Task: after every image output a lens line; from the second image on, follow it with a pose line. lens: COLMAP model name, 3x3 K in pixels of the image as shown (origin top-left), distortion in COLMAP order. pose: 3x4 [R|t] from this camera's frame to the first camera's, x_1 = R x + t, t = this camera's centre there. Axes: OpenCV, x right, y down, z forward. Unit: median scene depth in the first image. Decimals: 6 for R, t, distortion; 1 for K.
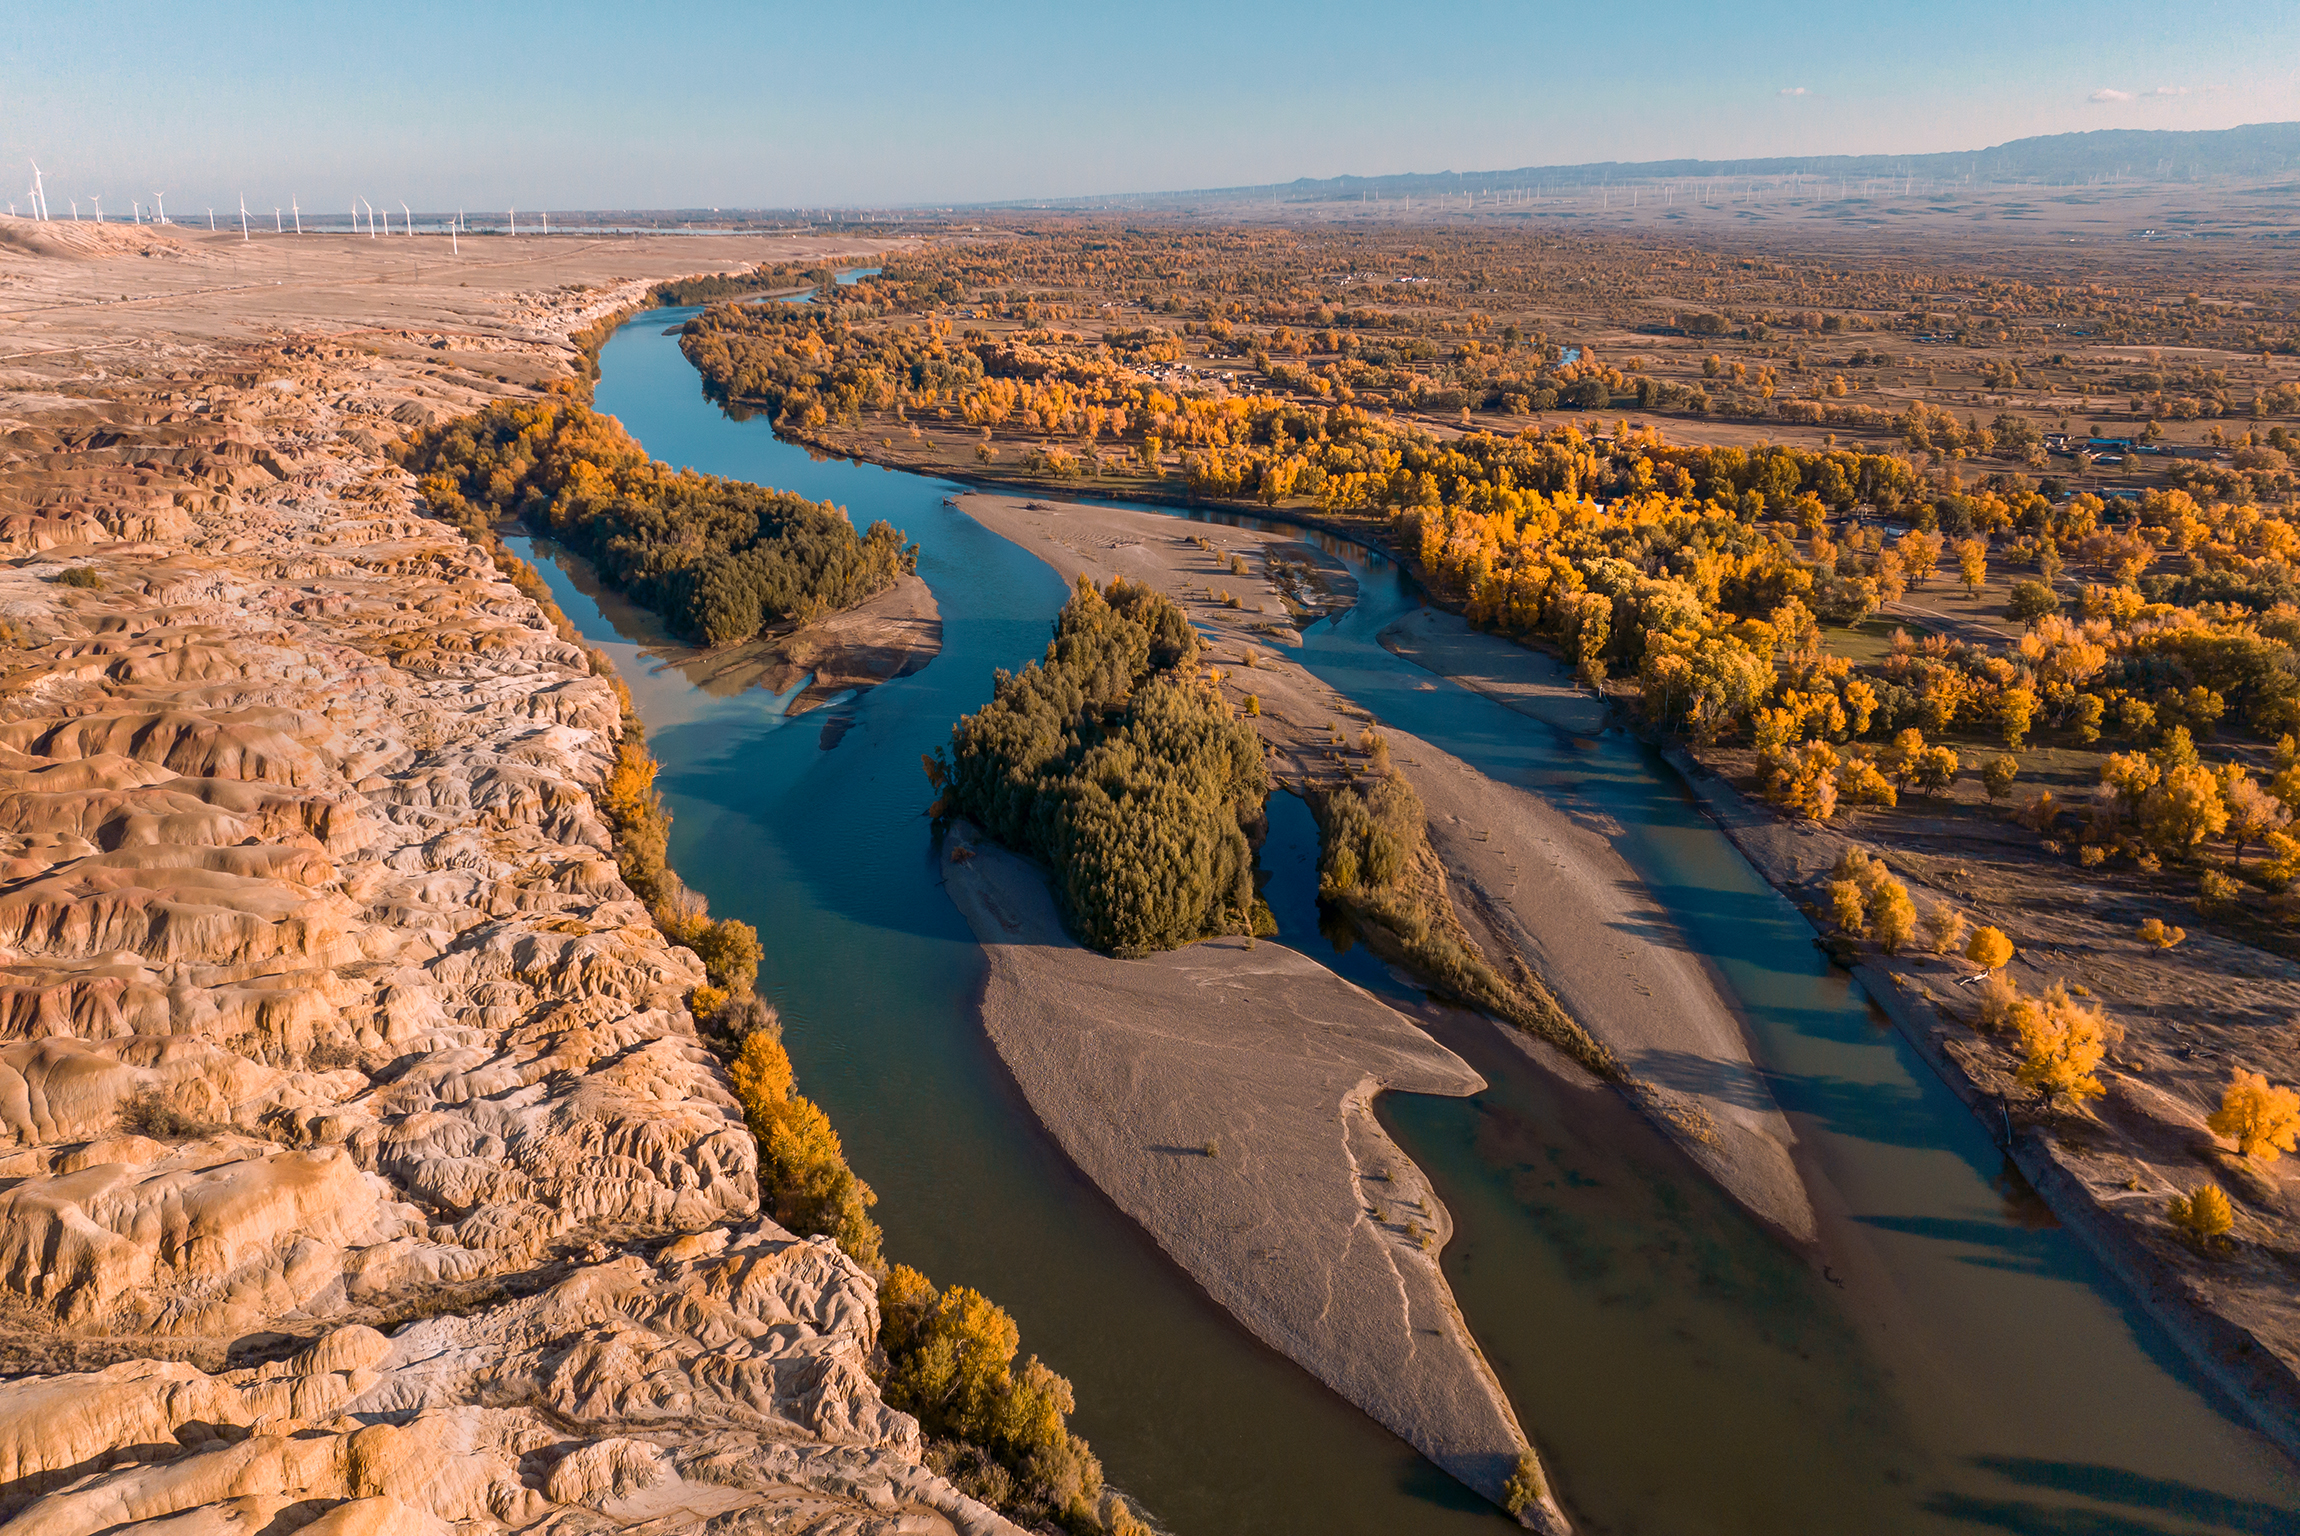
lens RADIAL K [[1651.6, 0, 1150.0], [0, 1651.6, 768.0], [0, 0, 1]] dist [-0.013868, -0.005573]
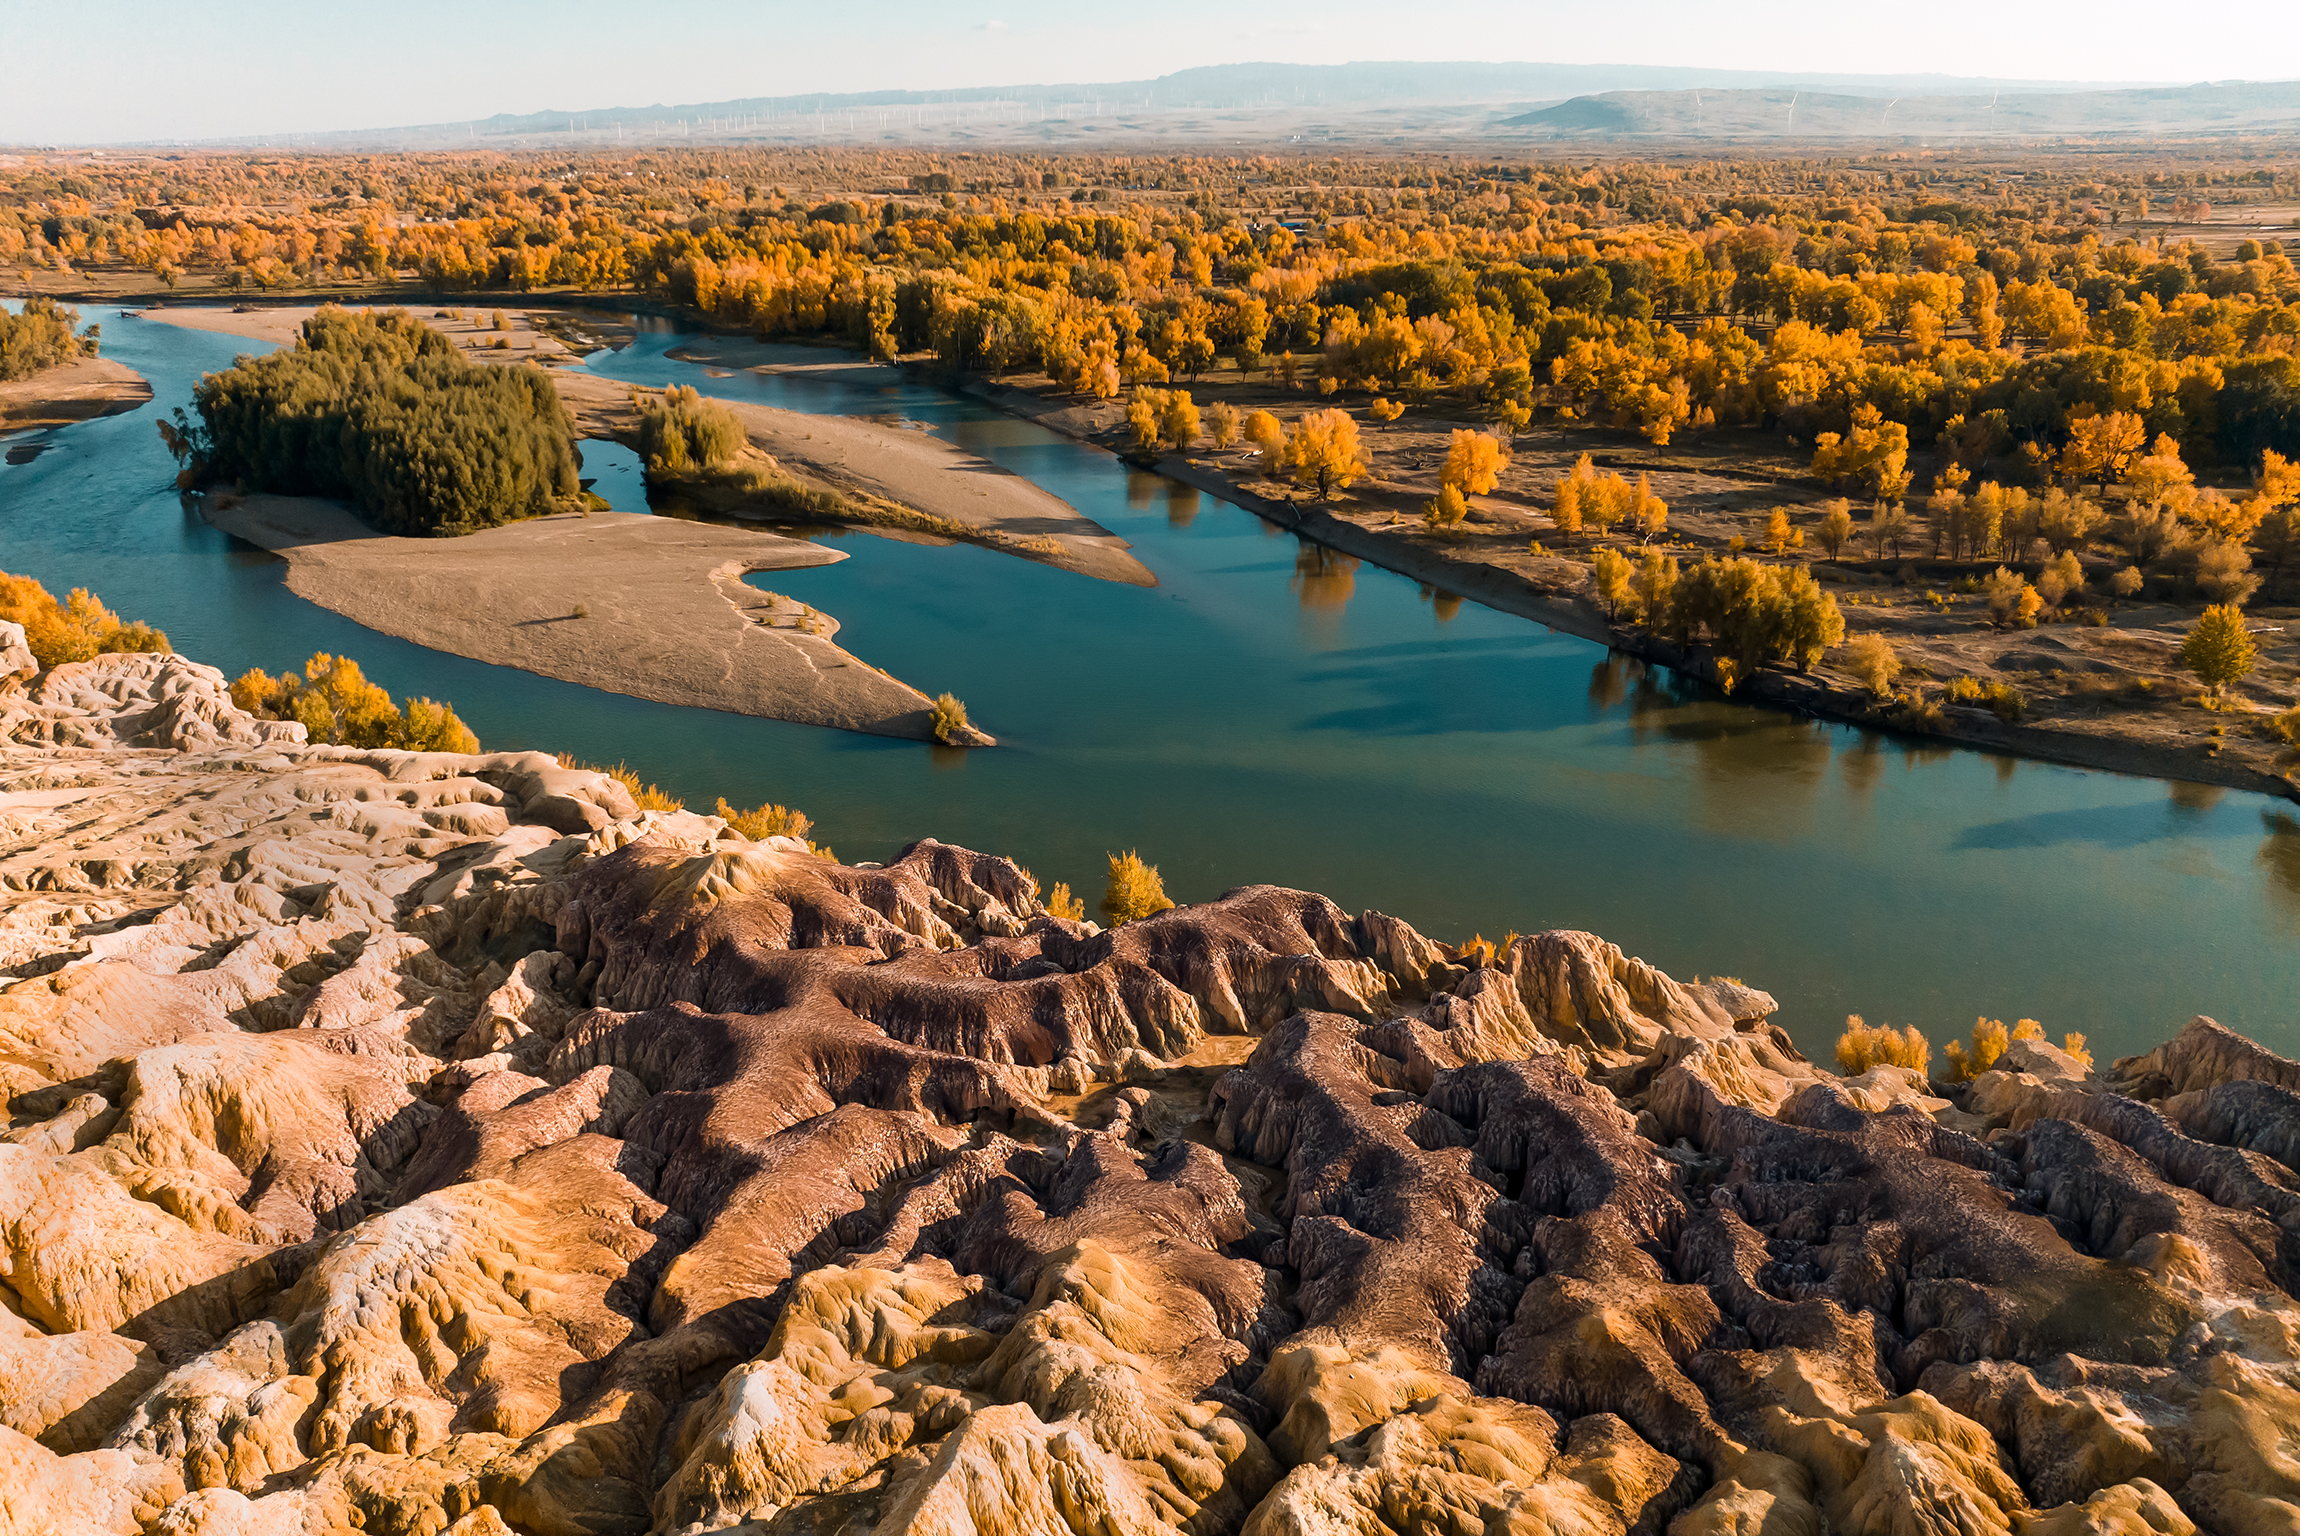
lens RADIAL K [[1665.3, 0, 1150.0], [0, 1665.3, 768.0], [0, 0, 1]] dist [-0.006601, -0.001282]
pose [[0.903195, -0.115201, 0.413483, -0.053437], [0.114822, 0.993049, 0.025864, 0.237740], [-0.413589, 0.024117, 0.910144, -0.016485]]
